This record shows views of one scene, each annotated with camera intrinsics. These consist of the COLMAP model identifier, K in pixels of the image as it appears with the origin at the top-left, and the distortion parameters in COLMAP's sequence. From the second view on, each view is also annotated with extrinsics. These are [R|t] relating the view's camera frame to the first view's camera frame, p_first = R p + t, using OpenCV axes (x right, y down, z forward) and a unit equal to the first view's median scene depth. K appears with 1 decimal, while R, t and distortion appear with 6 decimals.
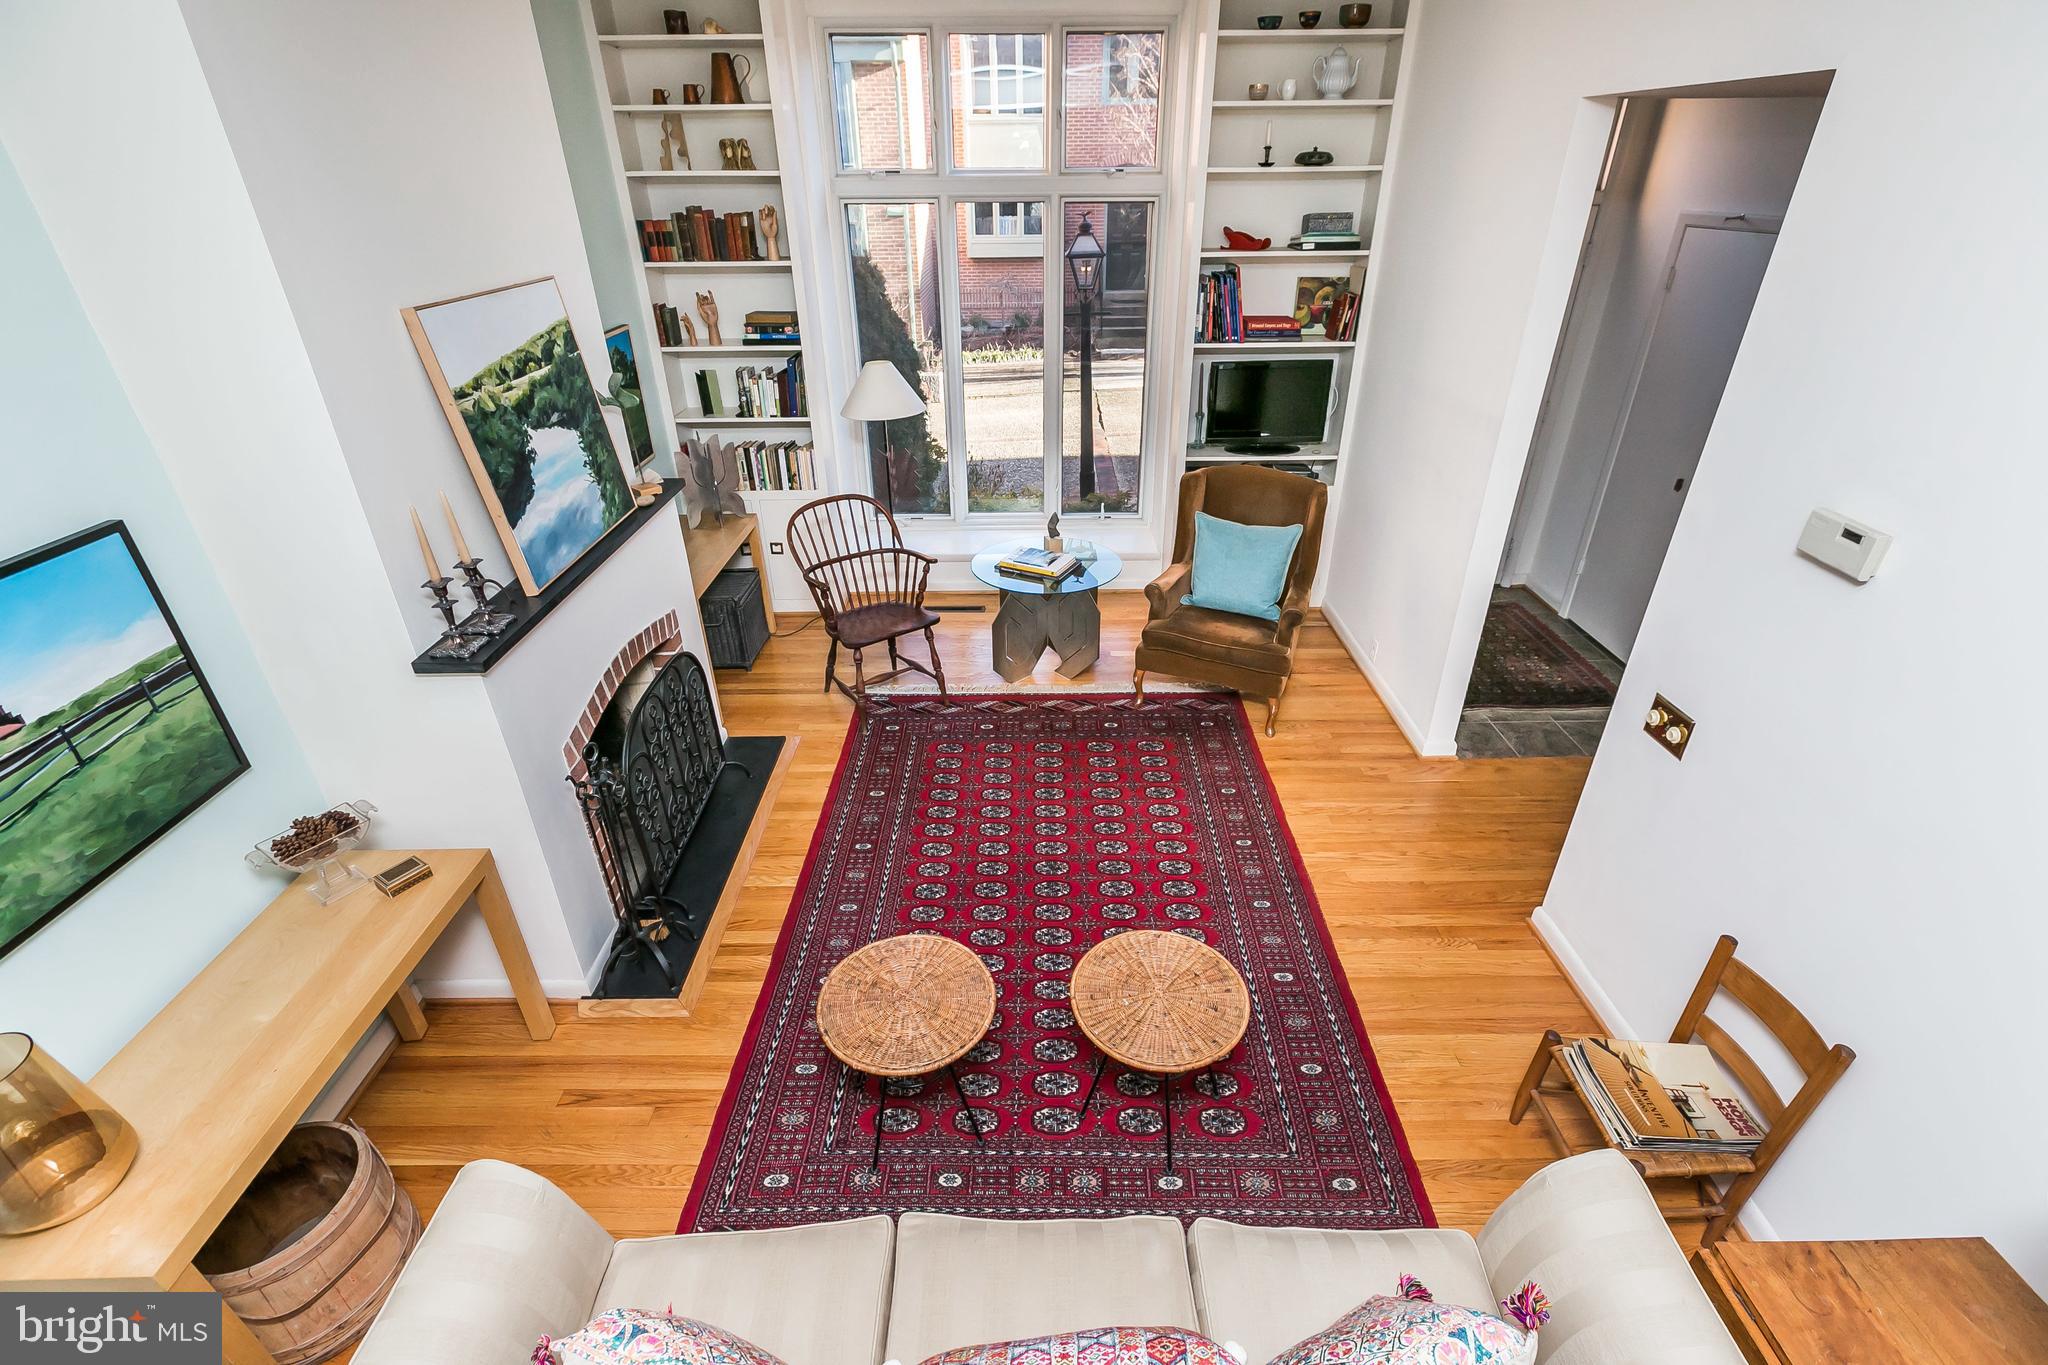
lens RADIAL K [[906.7, 0, 1024.3], [0, 906.7, 674.7], [0, 0, 1]] dist [0.005042, -0.000087]
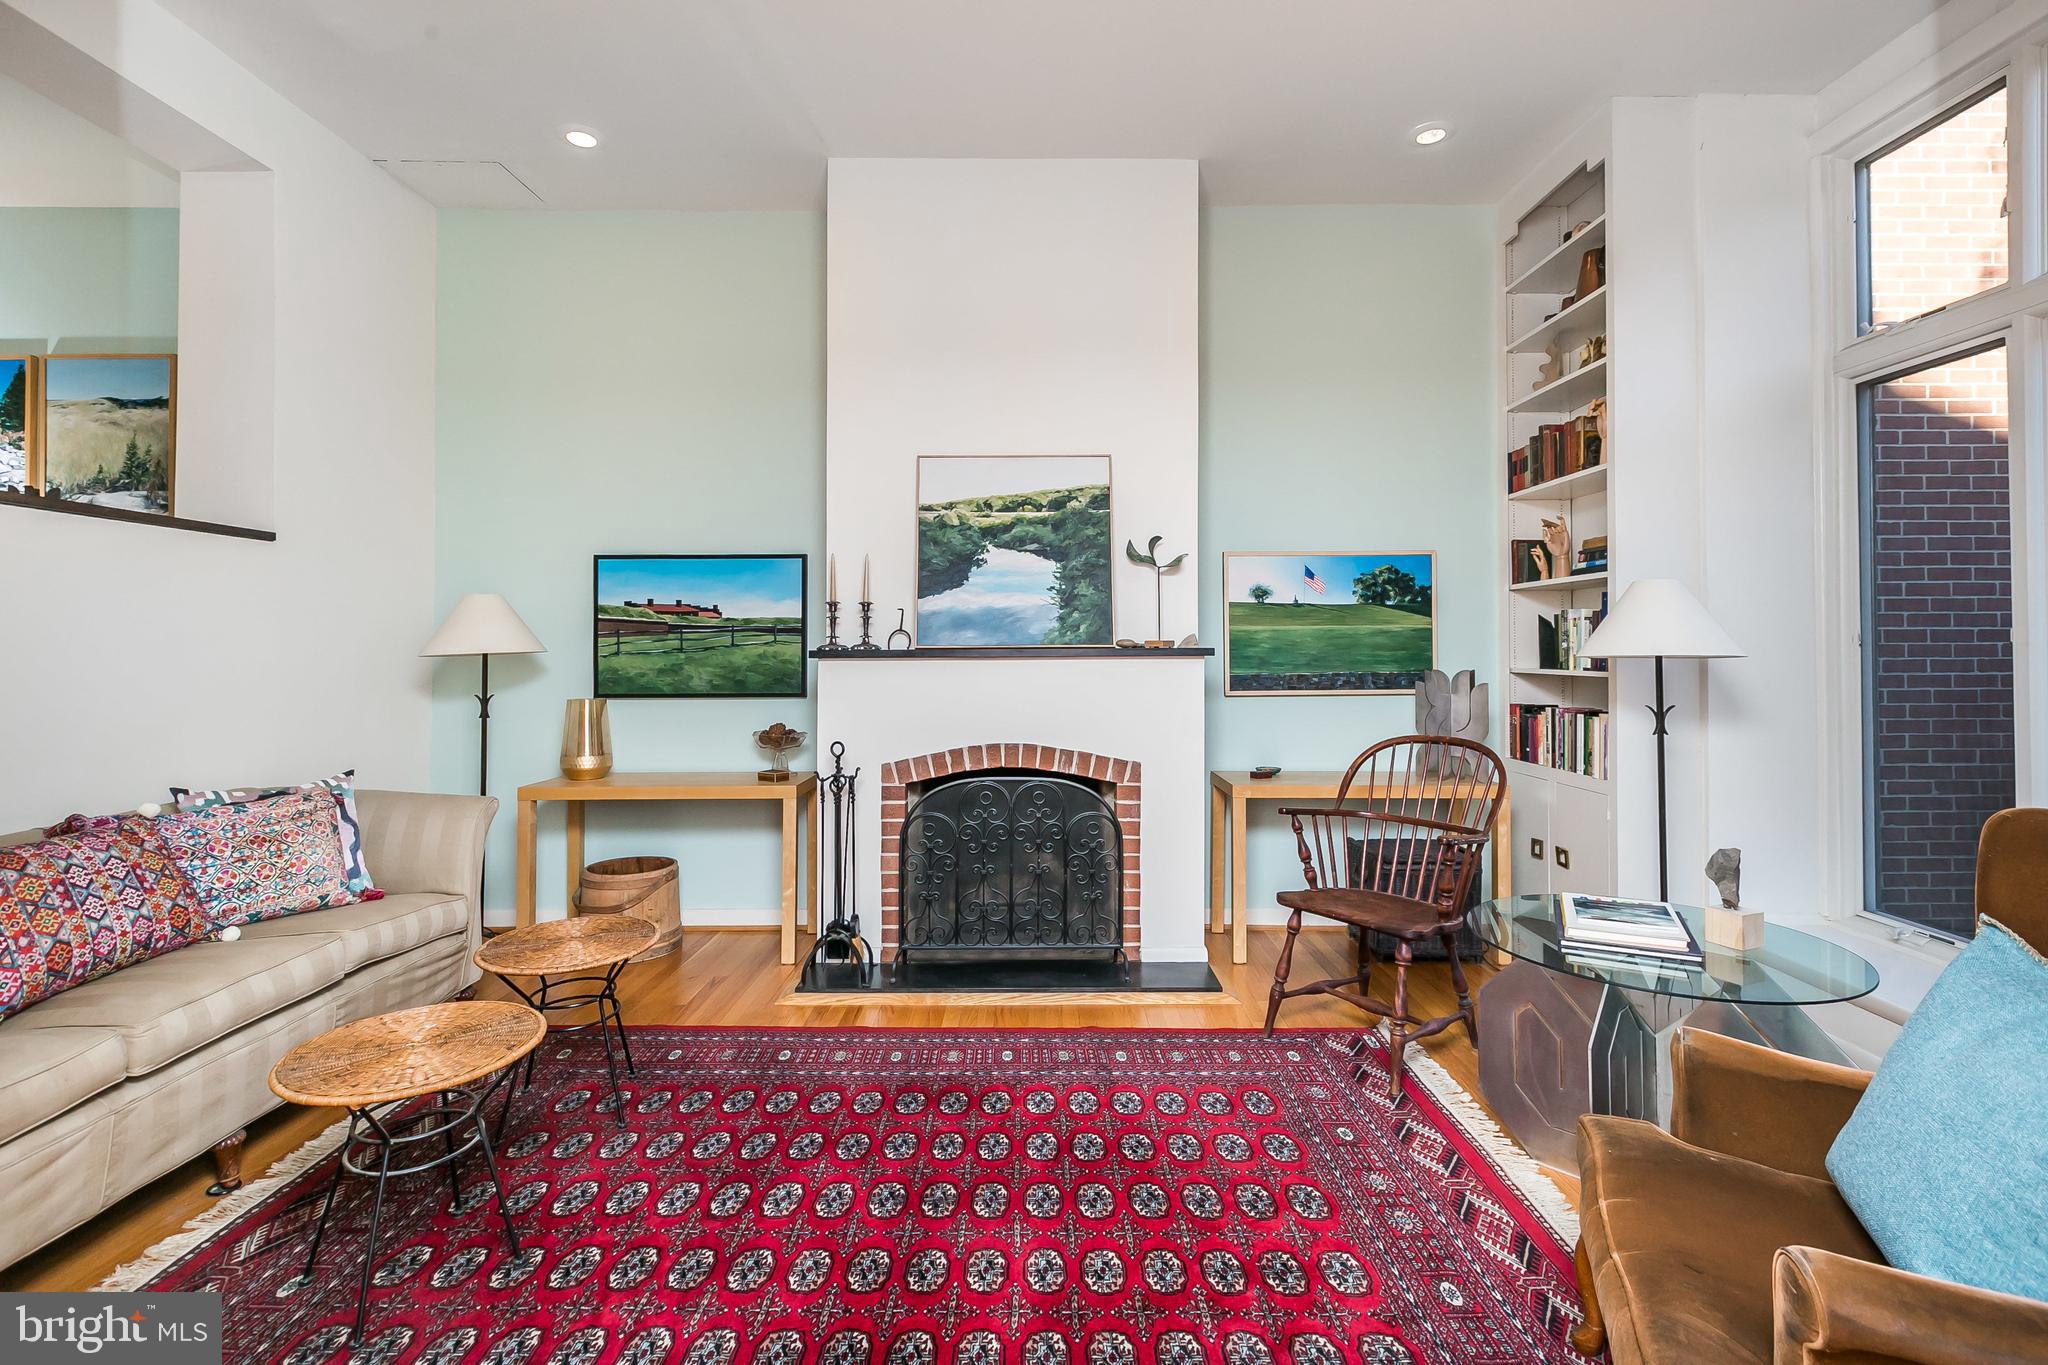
lens RADIAL K [[919.6, 0, 1032.9], [0, 919.6, 633.3], [0, 0, 1]] dist [0.001613, 0.000377]
pose [[0.008053, -0.004244, -0.999959, 0.514192], [-0.480330, 0.877055, -0.007590, -0.111893], [0.877051, 0.480371, 0.005024, 0.702031]]
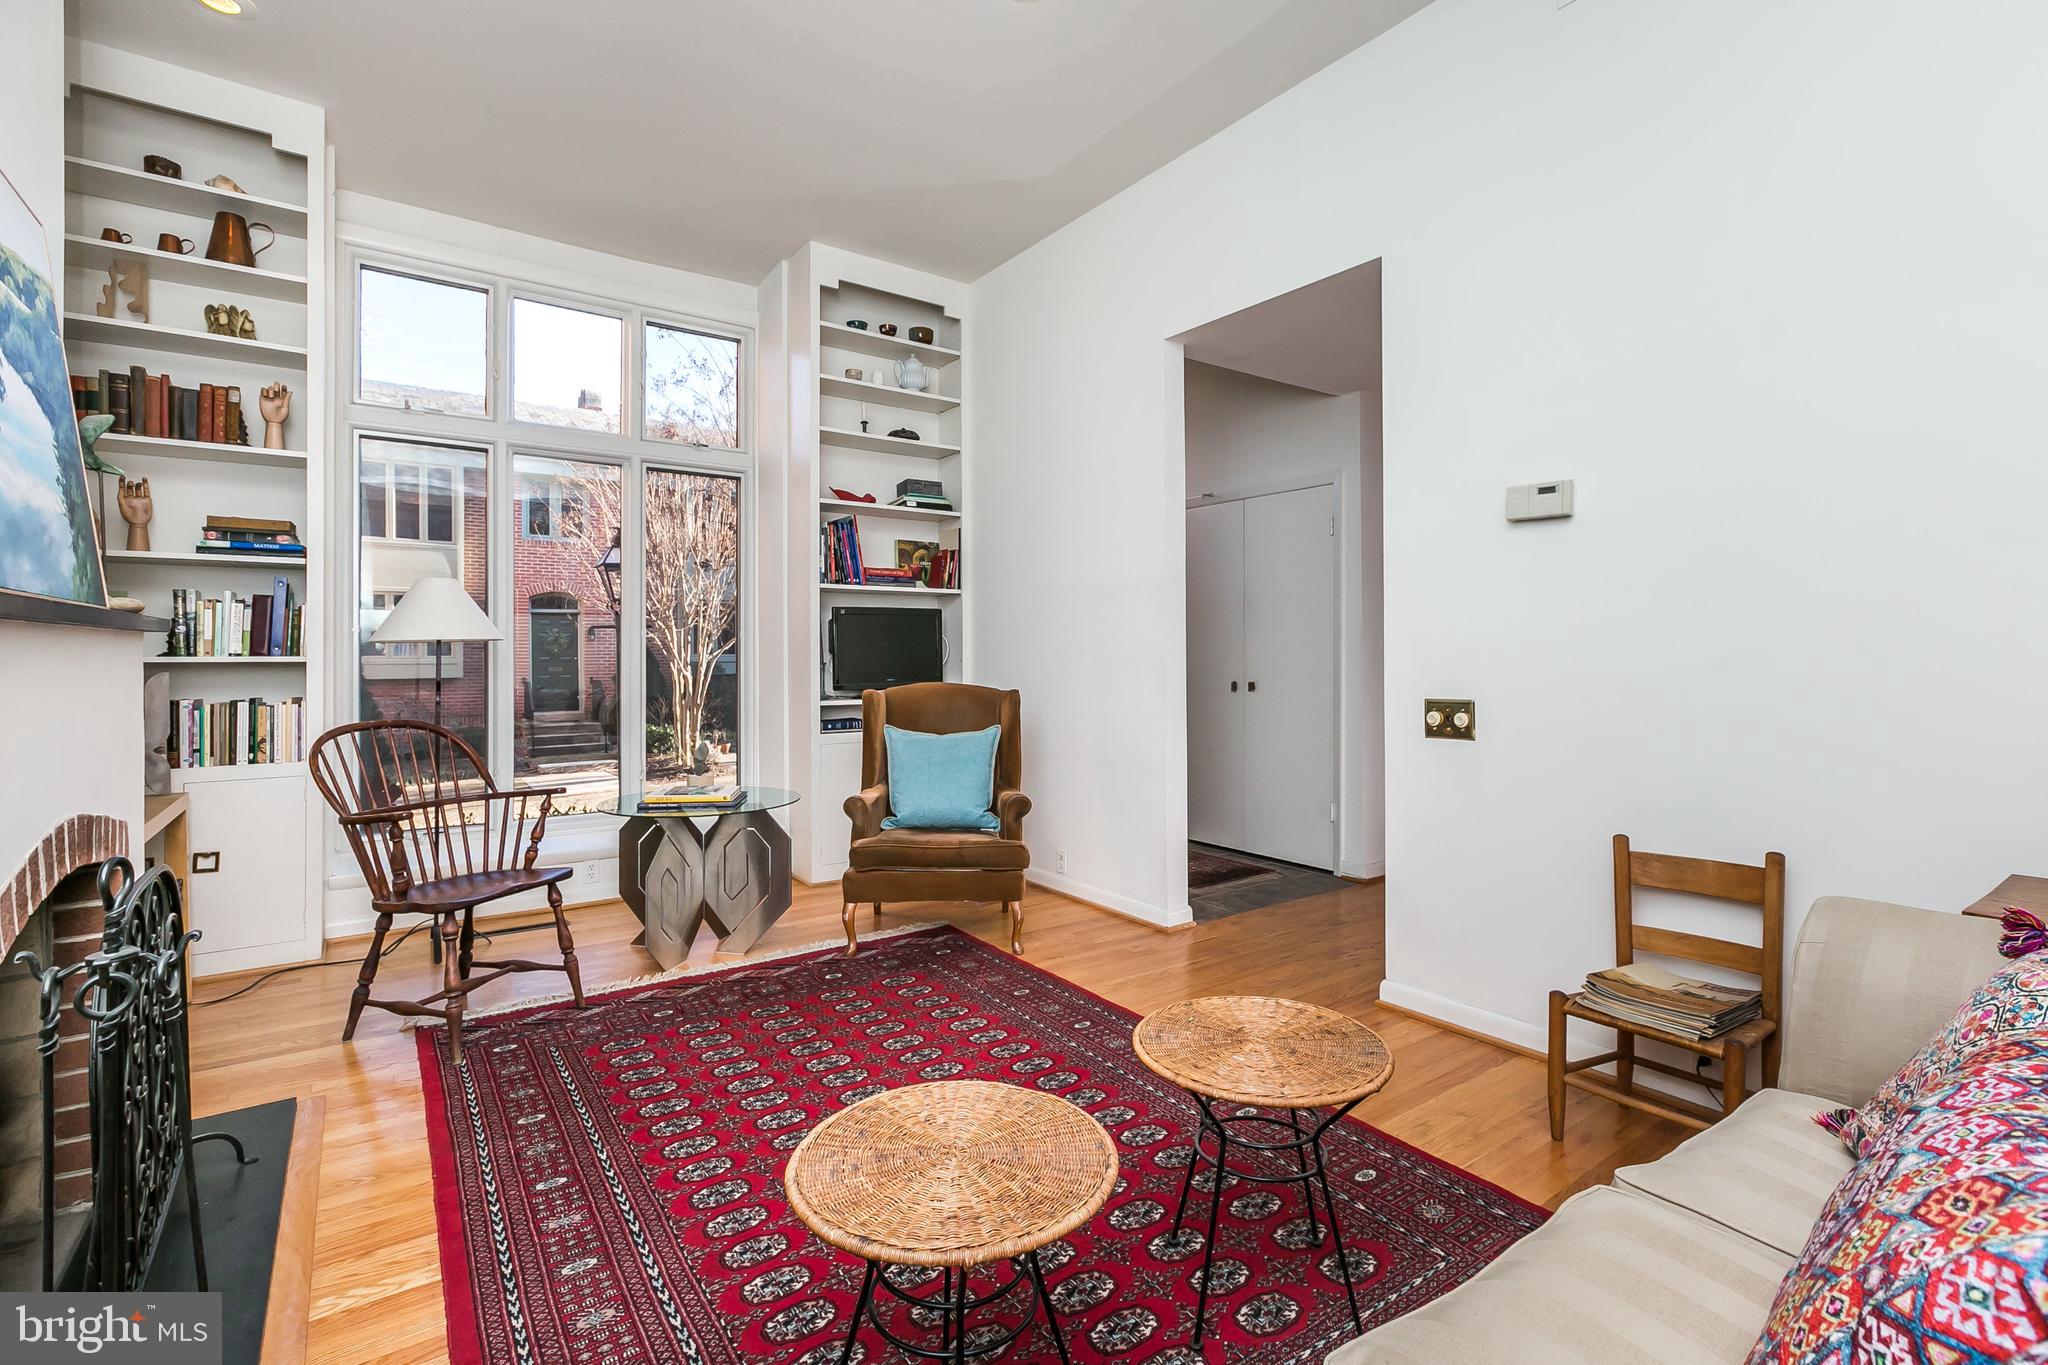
lens RADIAL K [[932.8, 0, 1031.6], [0, 932.8, 647.3], [0, 0, 1]] dist [0.002629, 0.000399]
pose [[0.814277, 0.012460, 0.580343, -0.230193], [0.274132, 0.873005, -0.403377, 0.179041], [-0.511669, 0.487551, 0.707453, 0.234053]]
